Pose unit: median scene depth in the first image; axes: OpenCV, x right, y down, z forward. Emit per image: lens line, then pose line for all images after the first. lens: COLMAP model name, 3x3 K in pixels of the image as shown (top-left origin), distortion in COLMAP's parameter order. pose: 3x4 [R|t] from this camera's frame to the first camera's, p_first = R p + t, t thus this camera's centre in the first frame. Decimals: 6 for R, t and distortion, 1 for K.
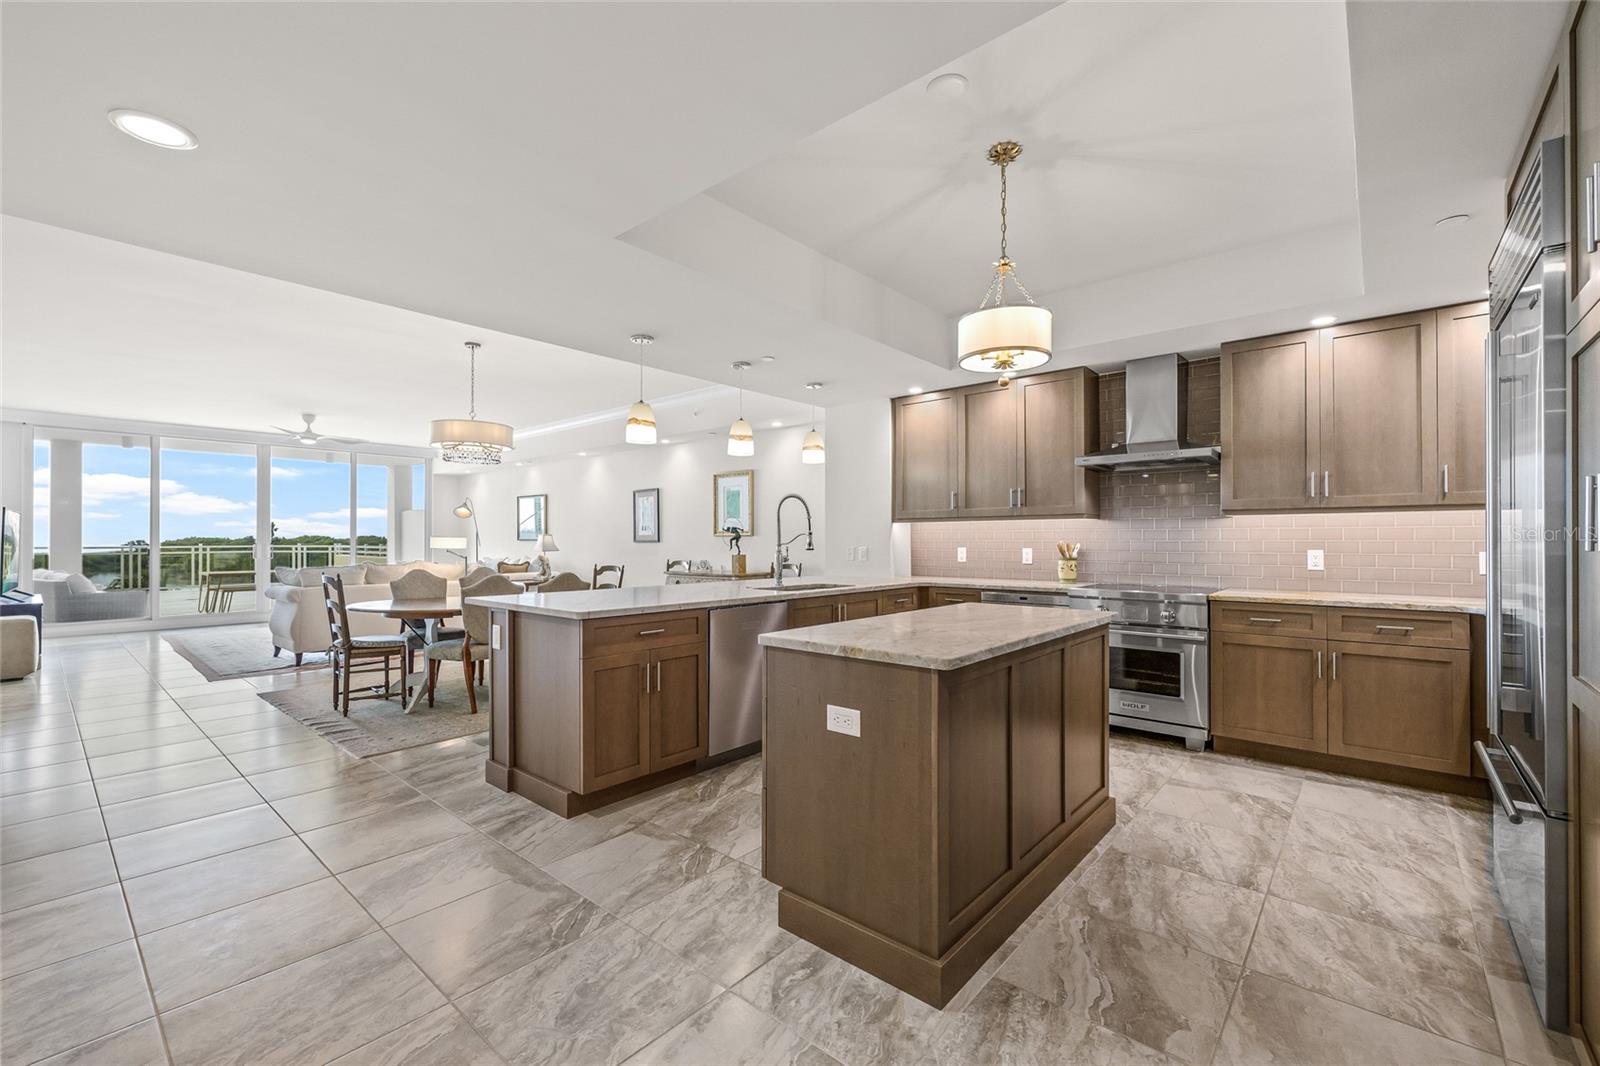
lens RADIAL K [[671.0, 0, 799.4], [0, 671.0, 537.0], [0, 0, 1]] dist [-0.001395, -0.000040]
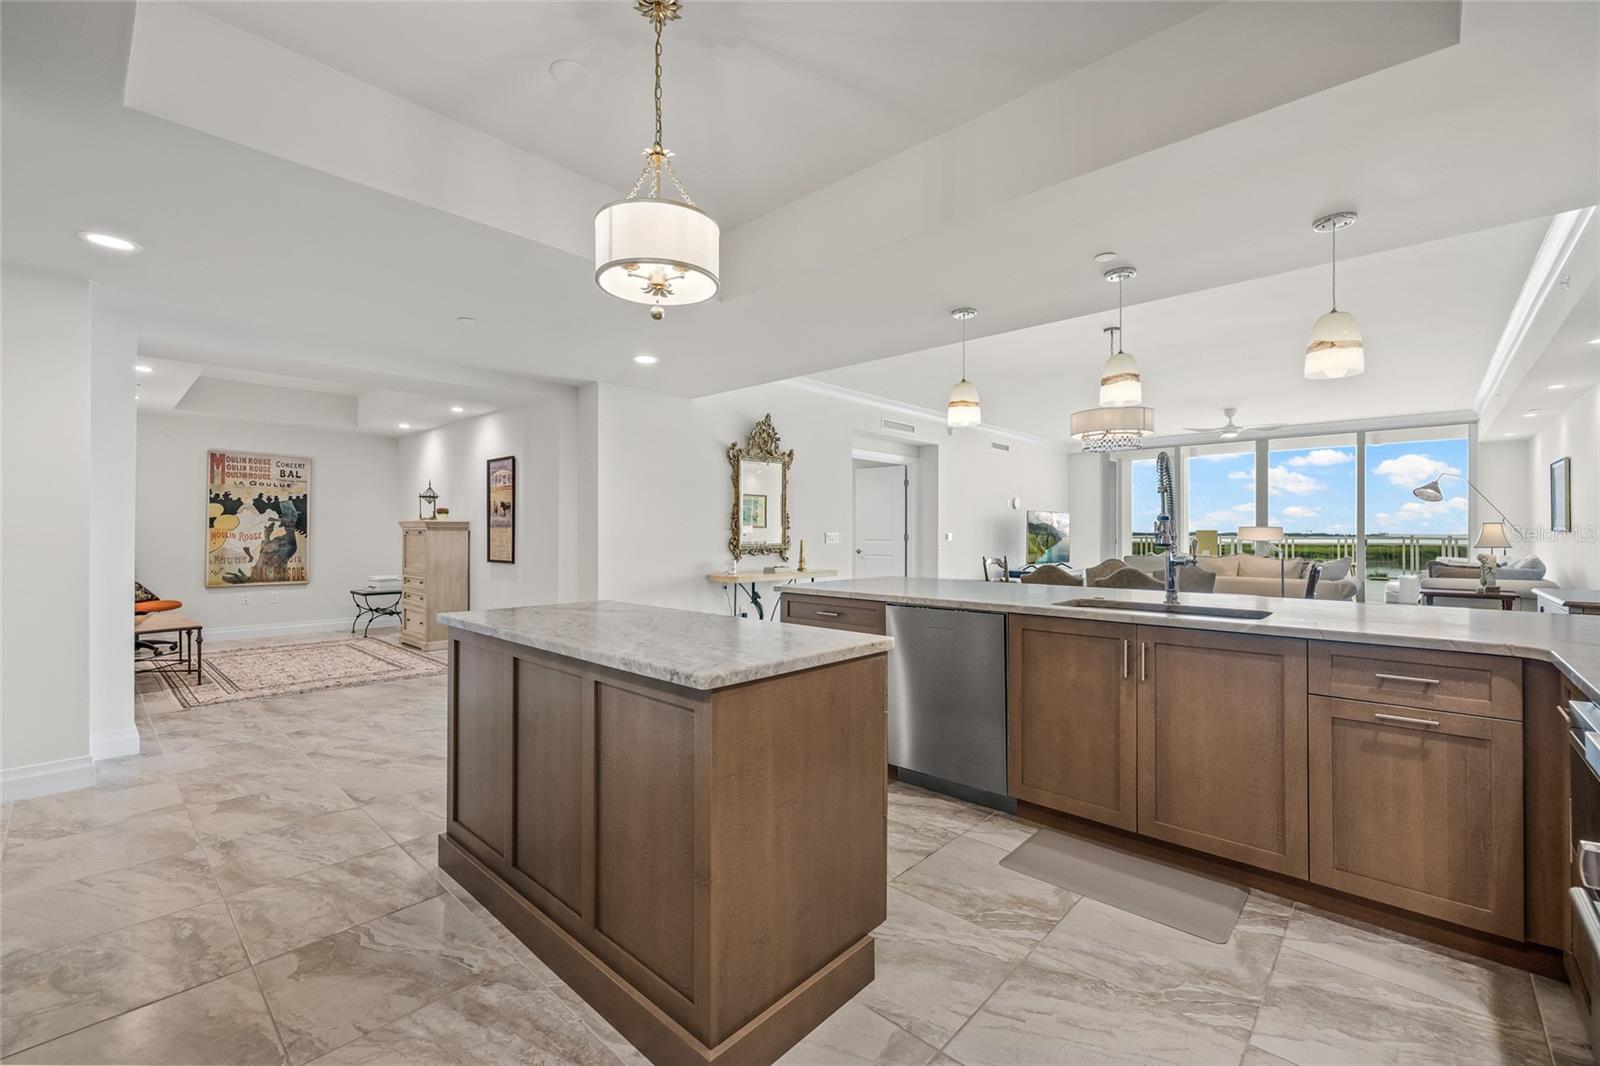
lens RADIAL K [[671.0, 0, 786.7], [0, 671.0, 520.3], [0, 0, 1]] dist [-0.001395, -0.000040]
pose [[-0.039909, -0.016044, -0.999075, 0.614582], [0.002848, 0.999865, -0.016170, 0.005982], [0.999199, -0.003491, -0.039857, 0.691239]]
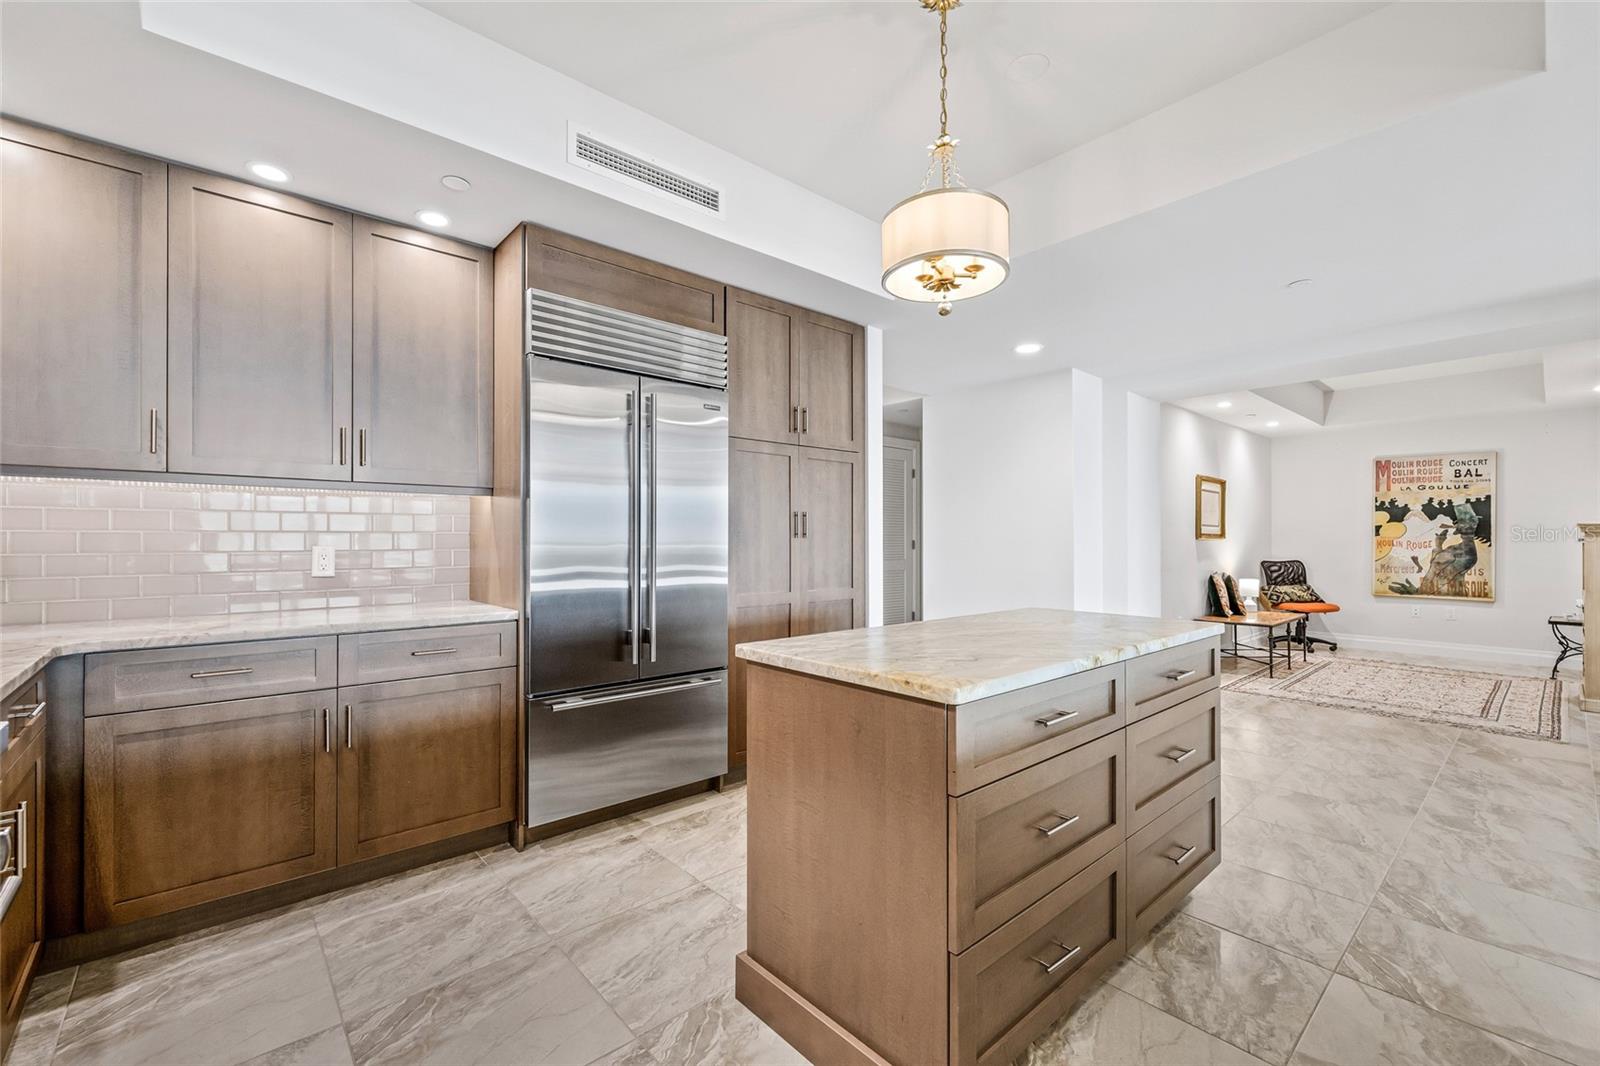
lens RADIAL K [[671.0, 0, 797.5], [0, 671.0, 536.1], [0, 0, 1]] dist [-0.001395, -0.000040]
pose [[-0.990710, 0.001942, 0.135975, 0.214899], [0.000337, 0.999930, -0.011825, 0.012886], [-0.135989, -0.011670, -0.990642, 1.028229]]
